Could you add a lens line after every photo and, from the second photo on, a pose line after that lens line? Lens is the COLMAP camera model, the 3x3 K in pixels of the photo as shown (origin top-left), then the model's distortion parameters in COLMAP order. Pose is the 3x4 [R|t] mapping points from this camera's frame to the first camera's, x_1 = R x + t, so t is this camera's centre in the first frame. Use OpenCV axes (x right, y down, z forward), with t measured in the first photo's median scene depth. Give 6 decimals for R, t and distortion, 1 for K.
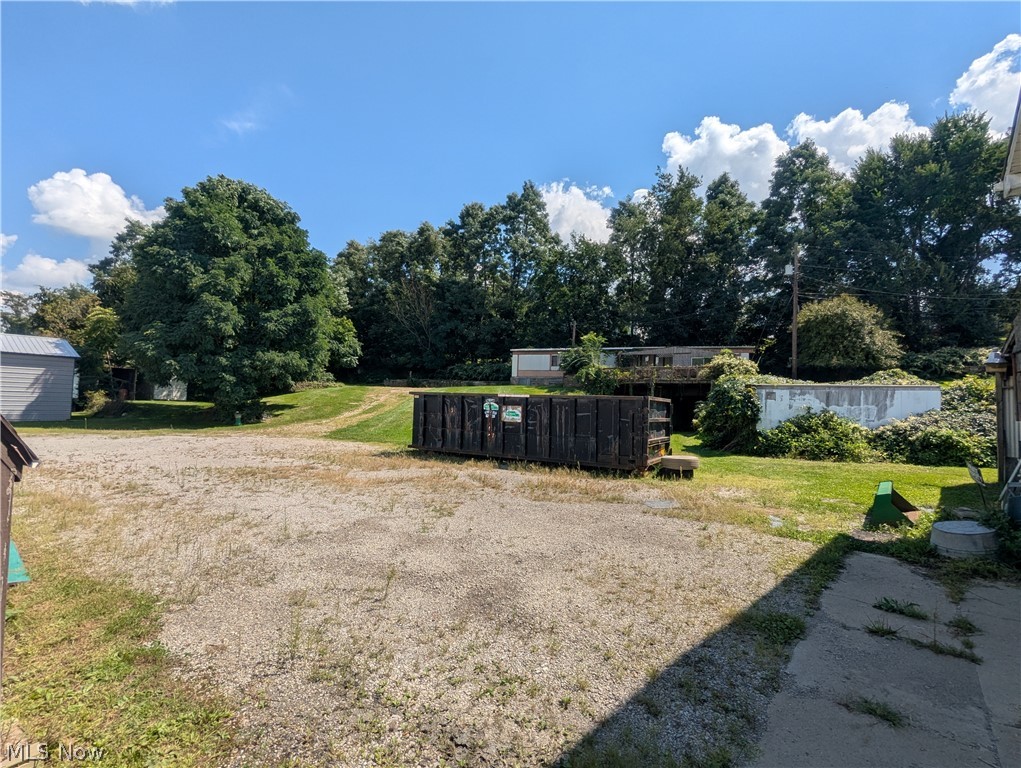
lens RADIAL K [[483.1, 0, 510.5], [0, 483.1, 384.0], [0, 0, 1]] dist [-0.002593, -0.000301]
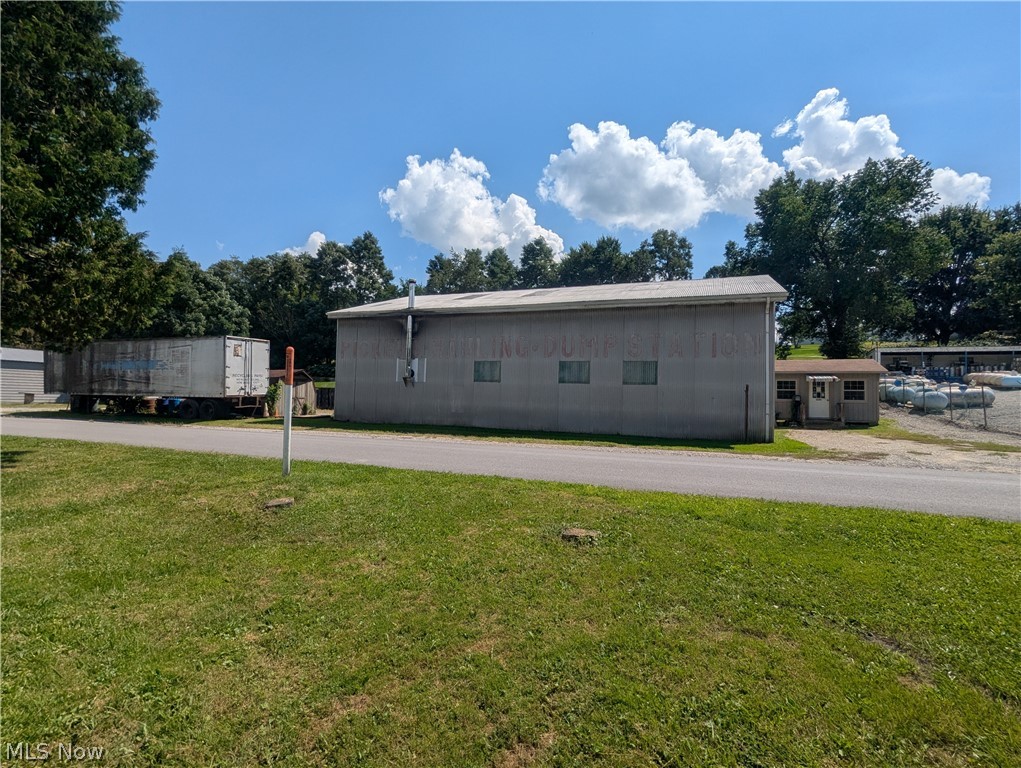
lens RADIAL K [[483.1, 0, 510.5], [0, 483.1, 384.0], [0, 0, 1]] dist [-0.002593, -0.000301]
pose [[0.953168, 0.000277, 0.302442, 0.000835], [-0.005276, 0.999863, 0.015713, -0.014329], [-0.302396, -0.016573, 0.953038, -0.561873]]
